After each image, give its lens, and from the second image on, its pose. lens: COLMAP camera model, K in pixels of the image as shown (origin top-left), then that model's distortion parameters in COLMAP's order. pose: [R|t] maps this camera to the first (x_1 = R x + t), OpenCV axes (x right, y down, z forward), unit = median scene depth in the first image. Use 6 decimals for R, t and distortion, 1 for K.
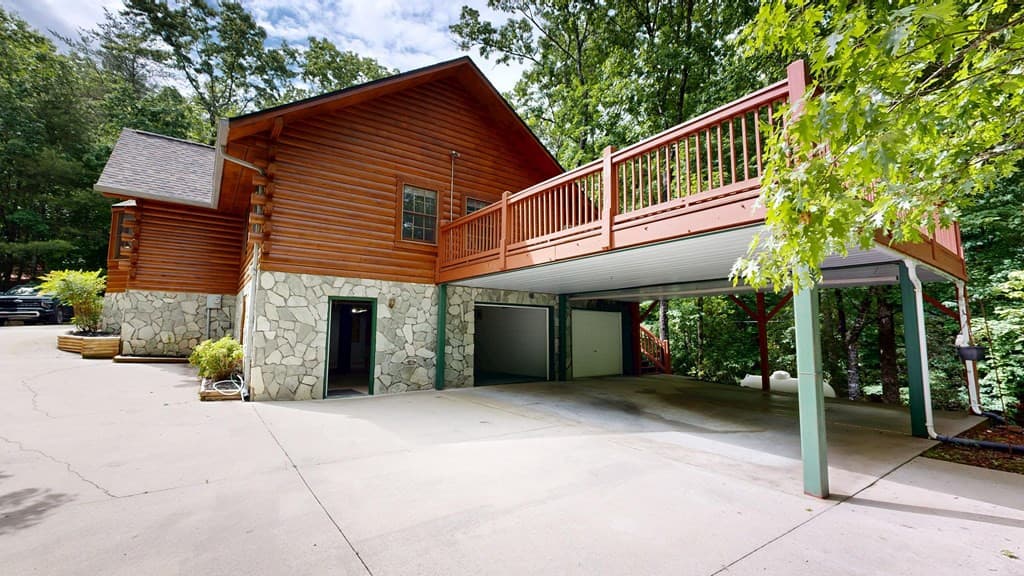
lens RADIAL K [[424.2, 0, 506.3], [0, 424.2, 291.4], [0, 0, 1]] dist [0.002126, 0.000618]
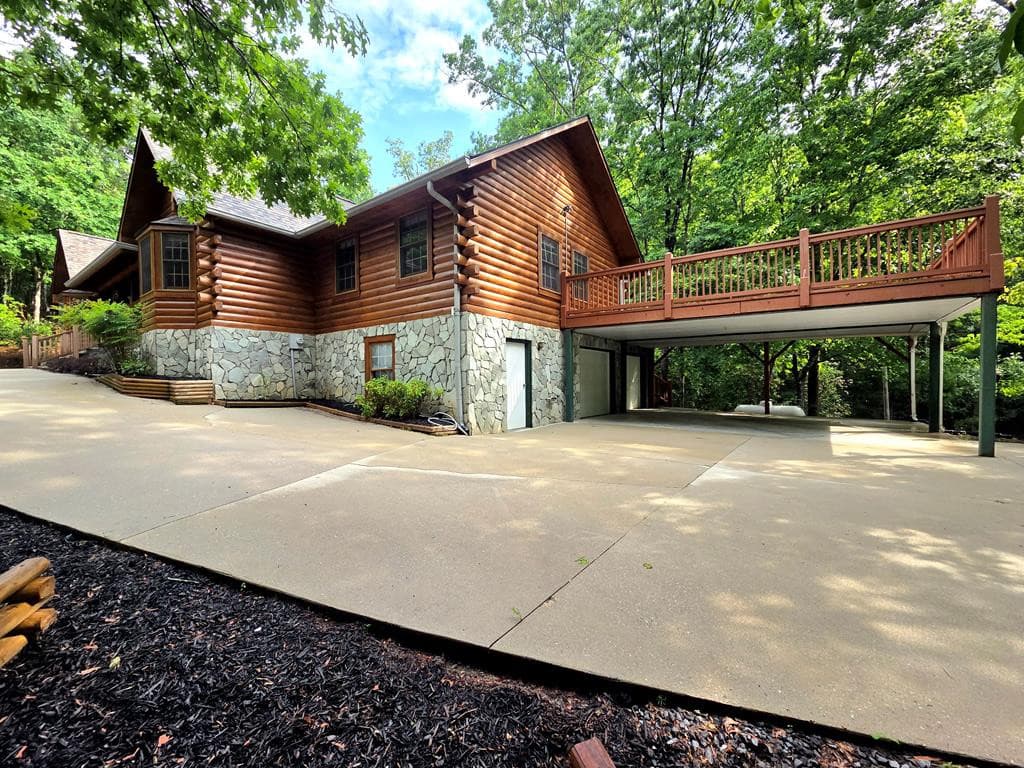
lens RADIAL K [[414.1, 0, 513.2], [0, 414.1, 386.3], [0, 0, 1]] dist [0.004522, -0.001782]
pose [[0.952953, -0.014691, 0.302763, -0.526841], [-0.019592, 0.993751, 0.109886, 0.012556], [-0.302486, -0.110648, 0.946710, -0.006575]]
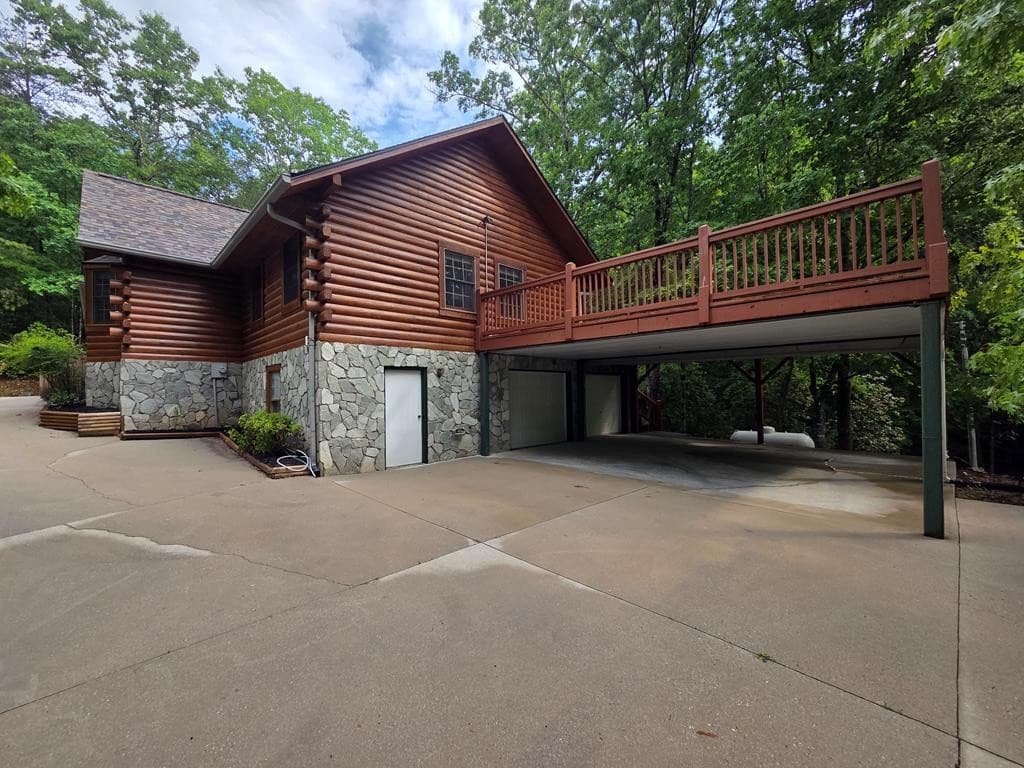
lens RADIAL K [[414.1, 0, 507.3], [0, 414.1, 388.4], [0, 0, 1]] dist [0.004522, -0.001782]
pose [[0.988970, -0.017189, 0.147113, -0.204873], [0.003937, 0.995943, 0.089902, -0.016684], [-0.148061, -0.088332, 0.985026, 0.010704]]
